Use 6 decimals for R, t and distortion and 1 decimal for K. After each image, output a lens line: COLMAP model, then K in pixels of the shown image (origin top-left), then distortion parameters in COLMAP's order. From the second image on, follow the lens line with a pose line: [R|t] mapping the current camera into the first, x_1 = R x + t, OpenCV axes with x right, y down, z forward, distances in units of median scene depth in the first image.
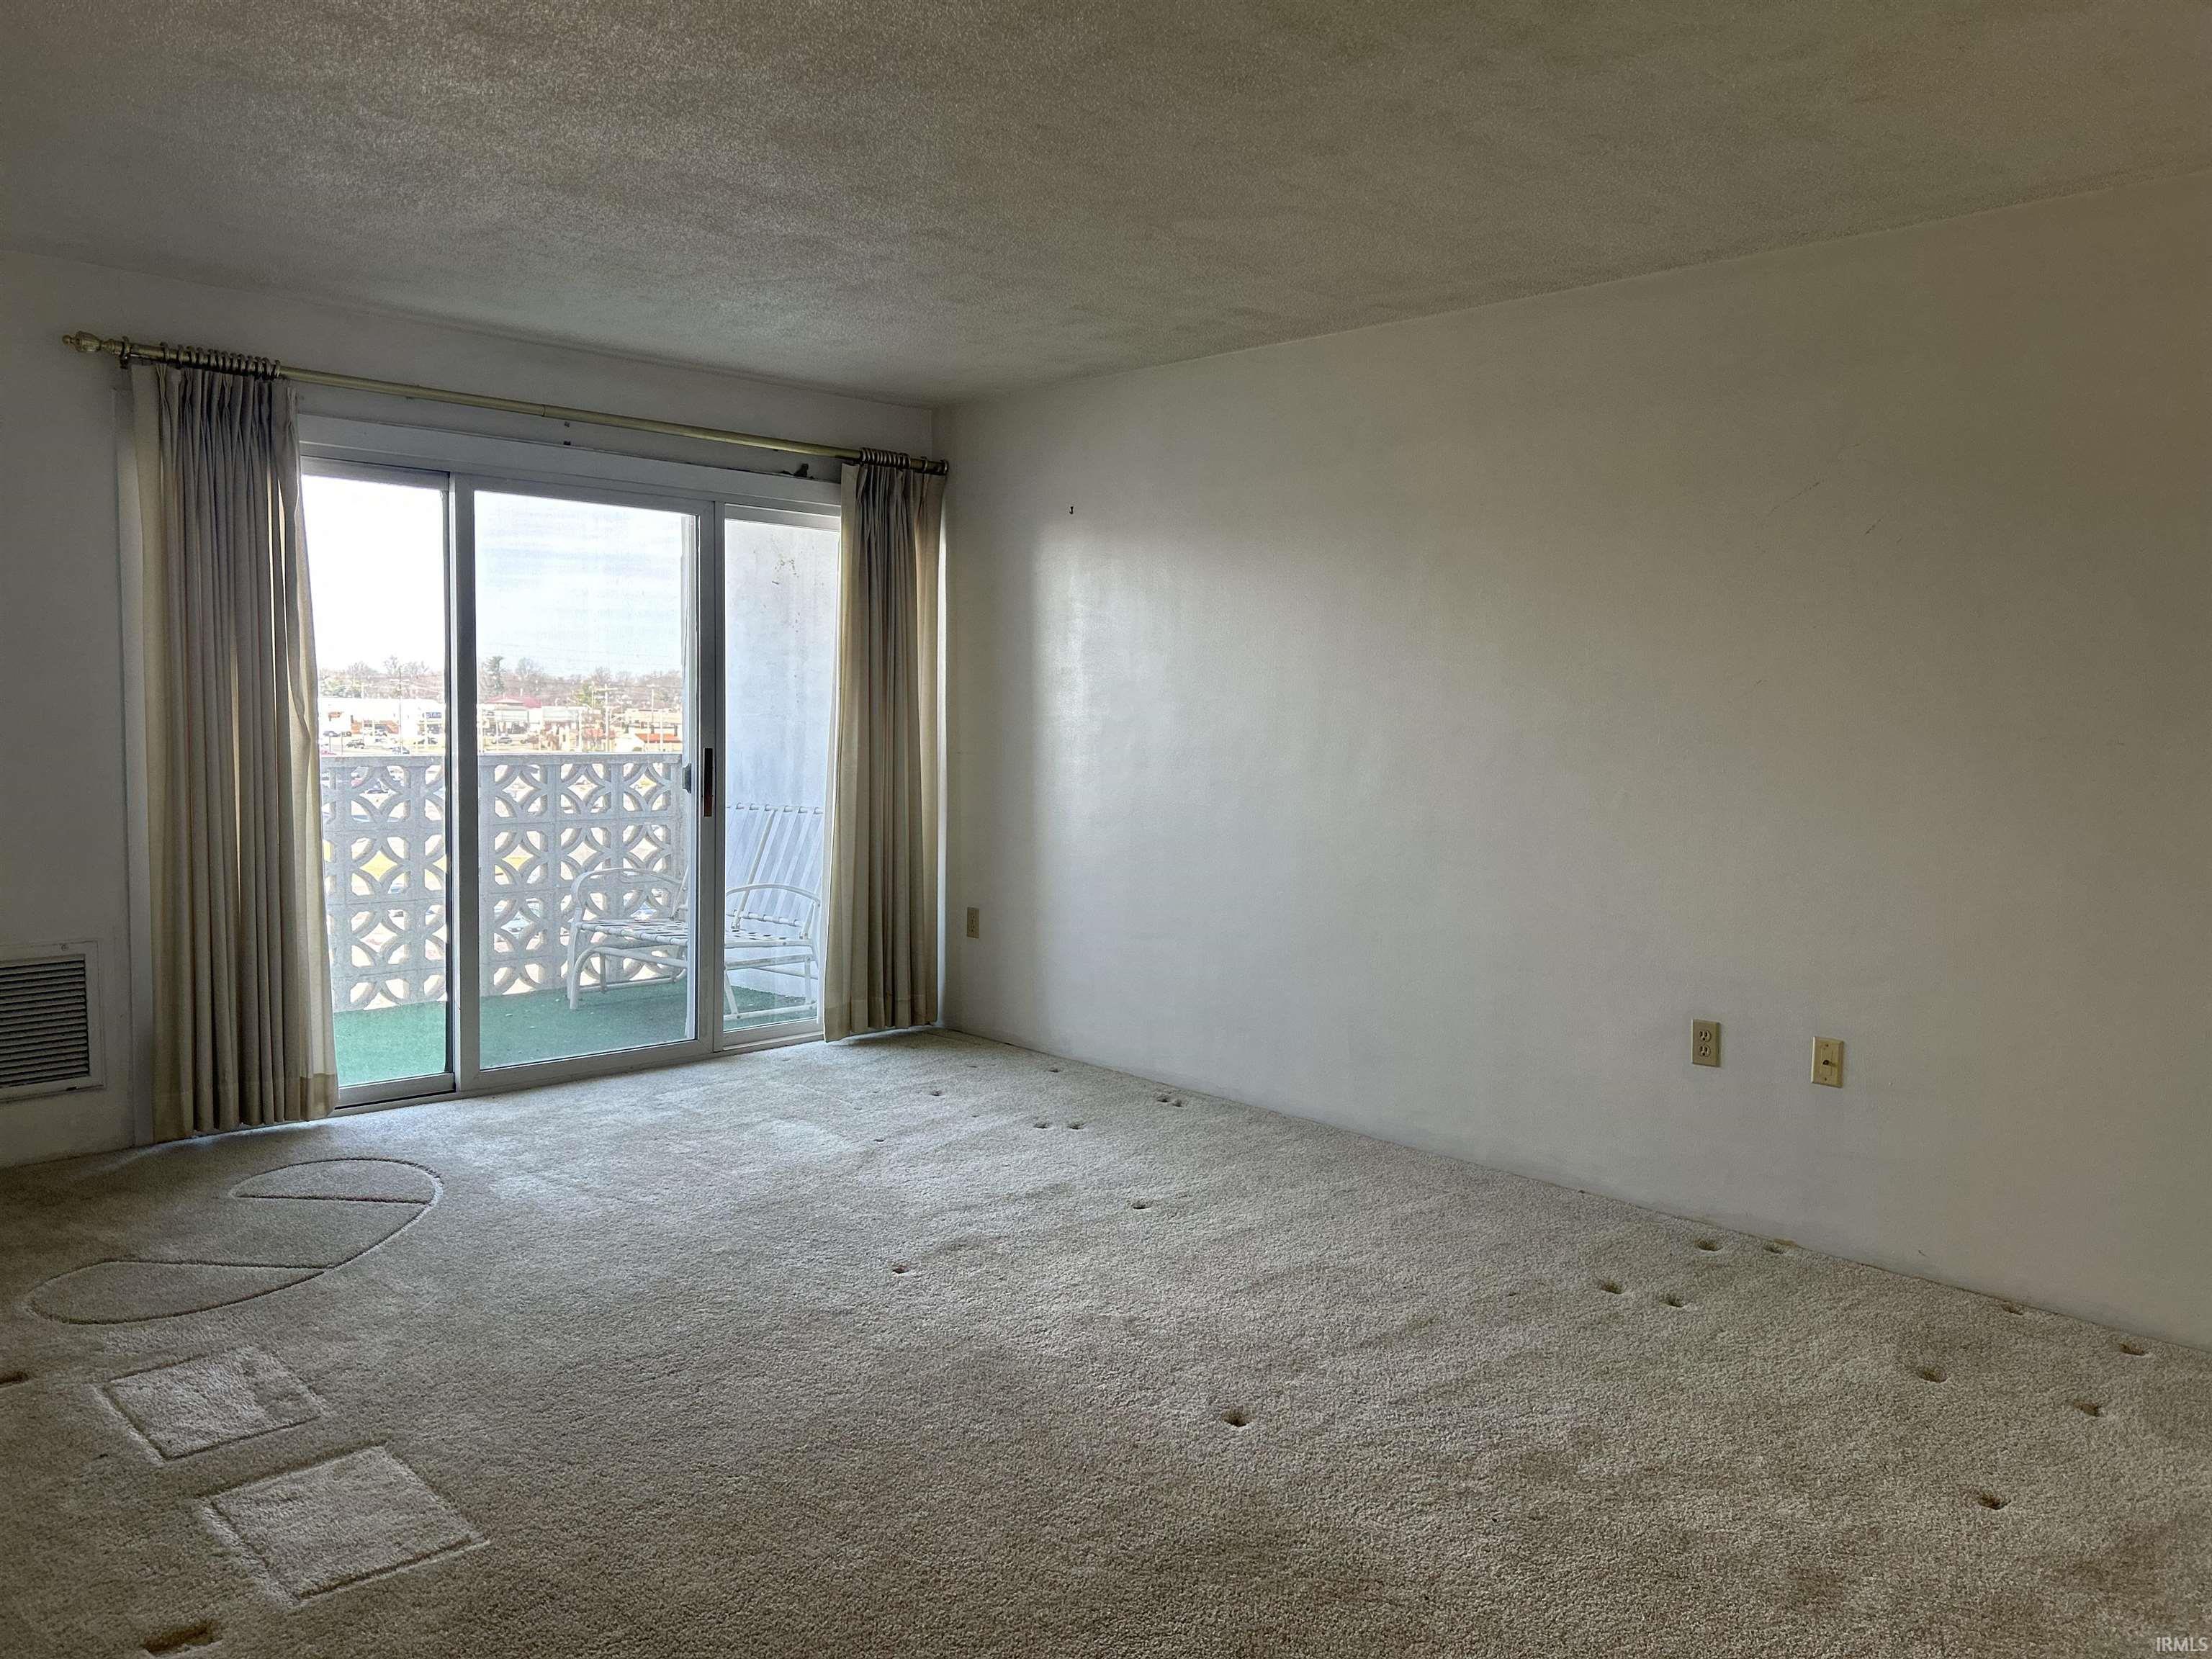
lens RADIAL K [[1634.2, 0, 1123.1], [0, 1634.2, 832.7], [0, 0, 1]] dist [0.072667, -0.134184]
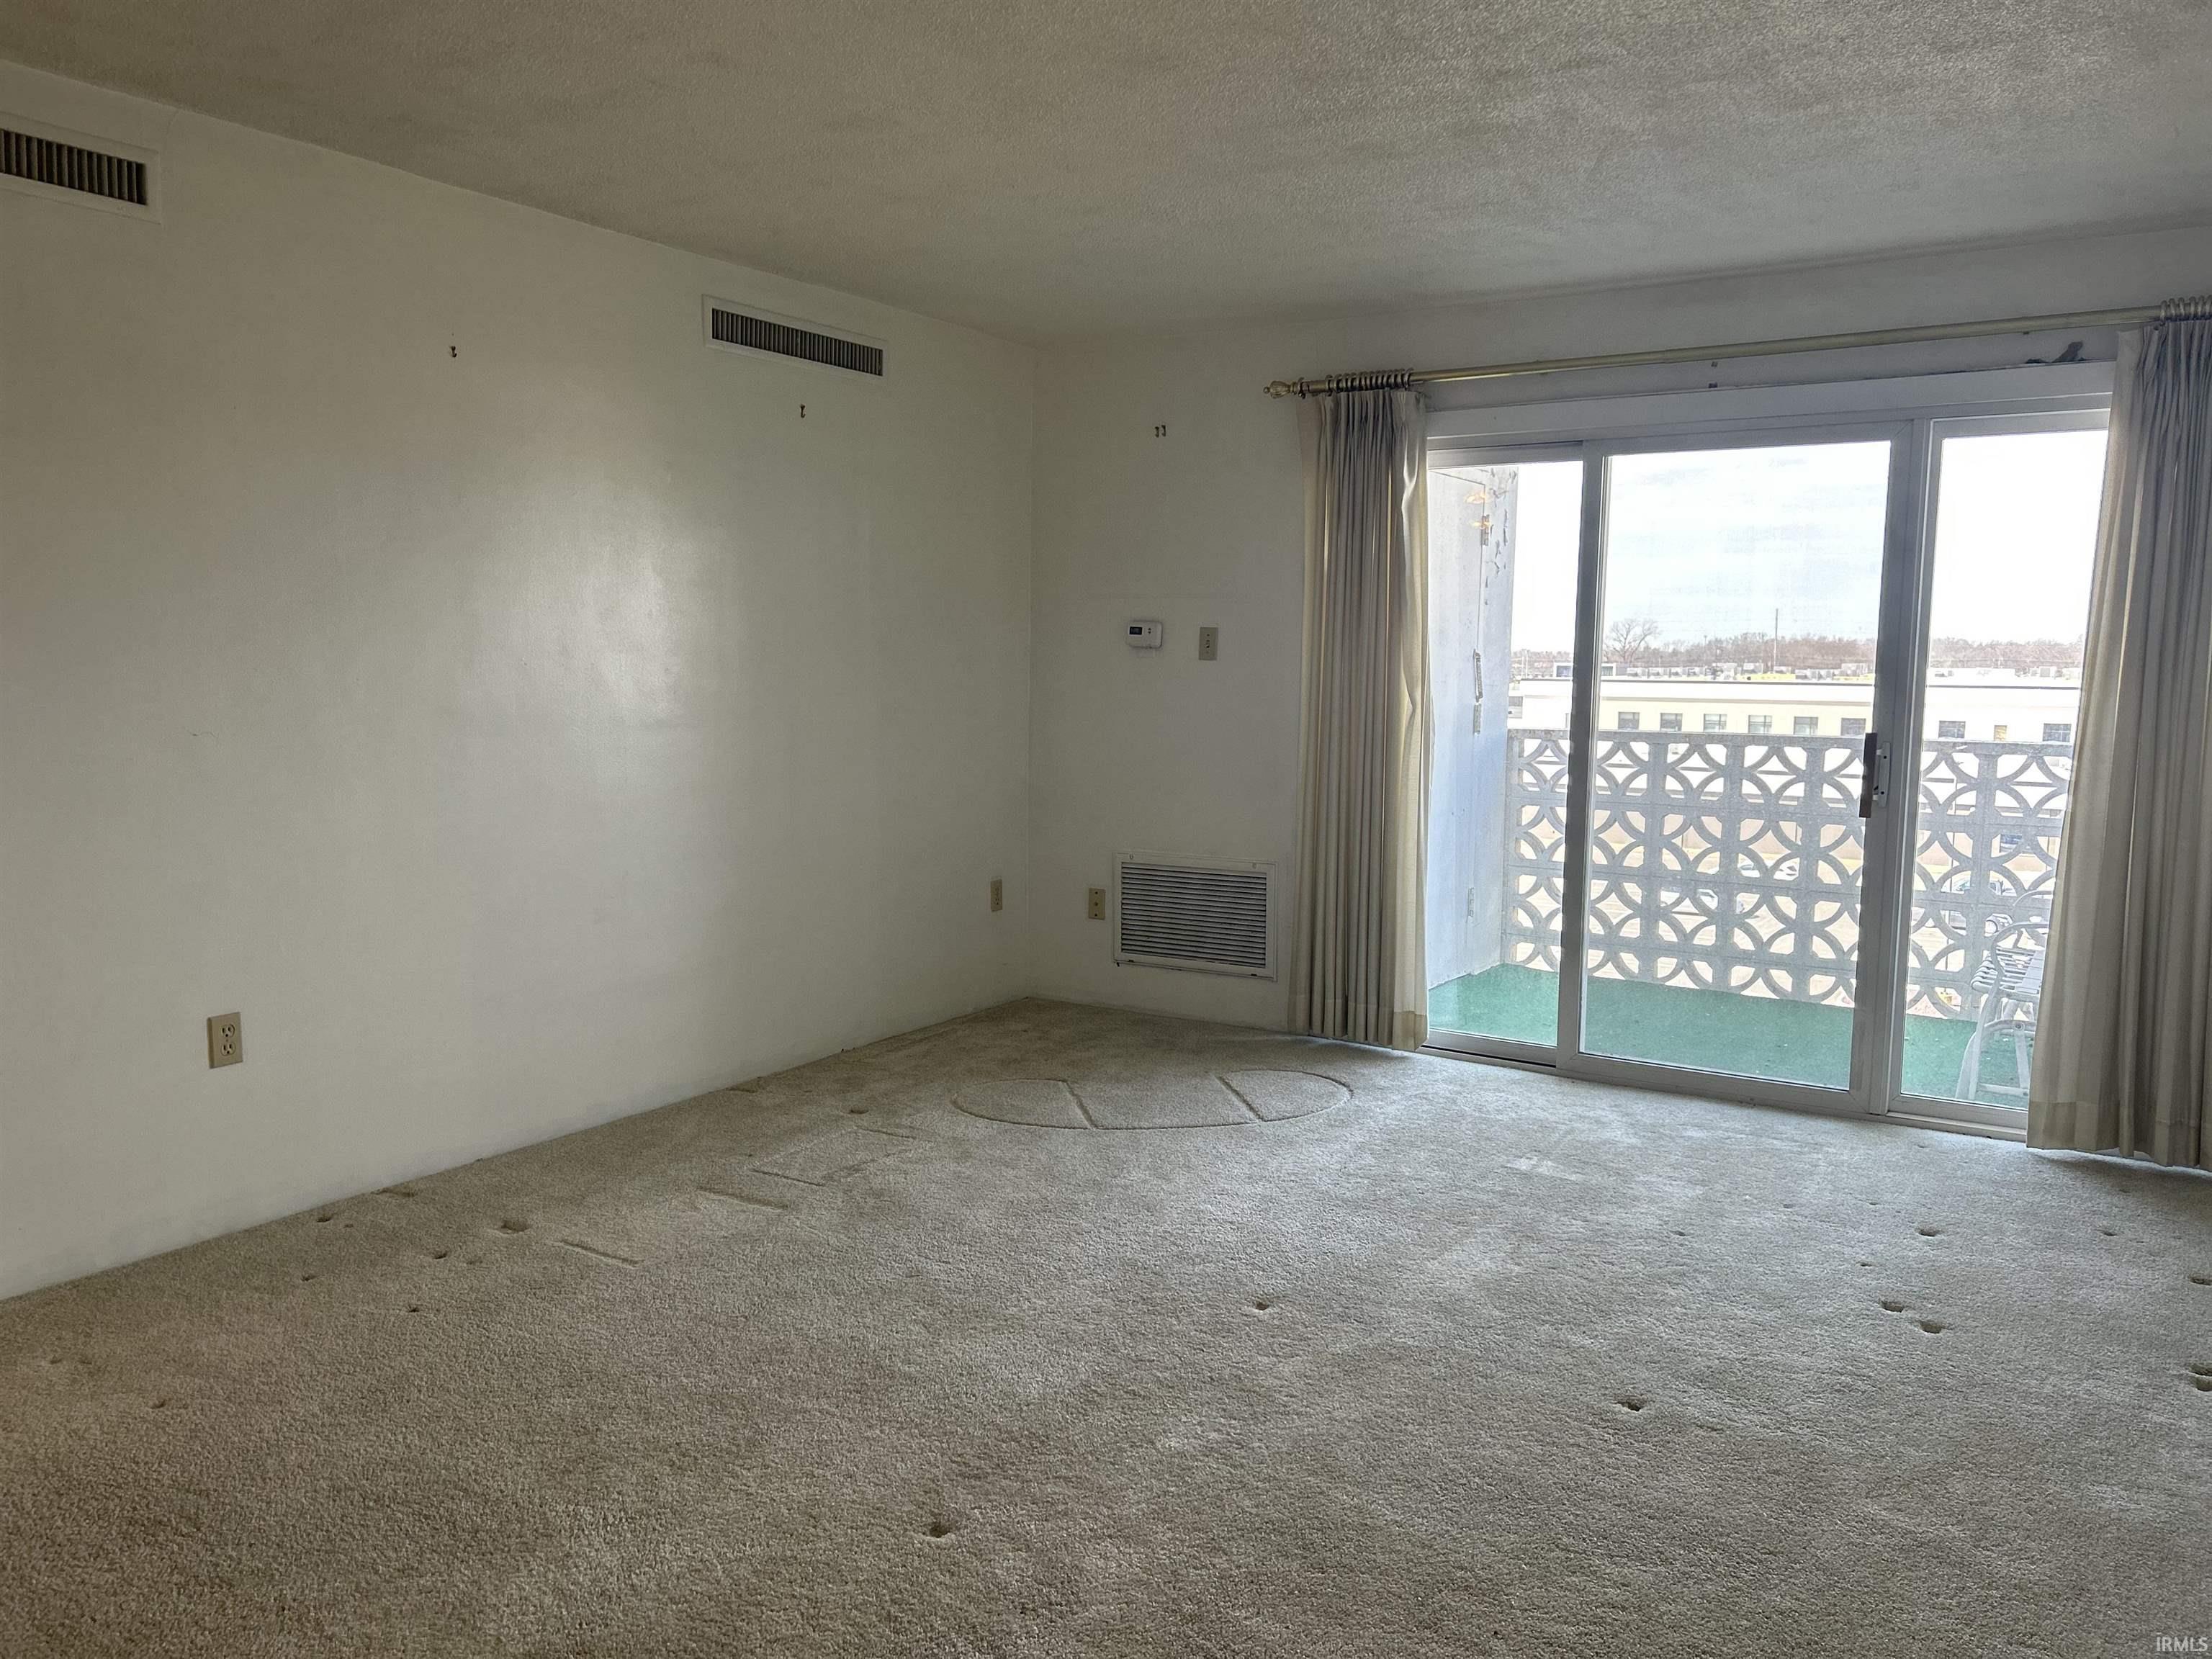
lens RADIAL K [[1634.2, 0, 1123.1], [0, 1634.2, 832.7], [0, 0, 1]] dist [0.072667, -0.134184]
pose [[0.225854, 0.086098, -0.970349, 0.485907], [-0.082304, 0.994212, 0.069058, -0.030236], [0.970678, 0.064266, 0.231633, 0.500969]]
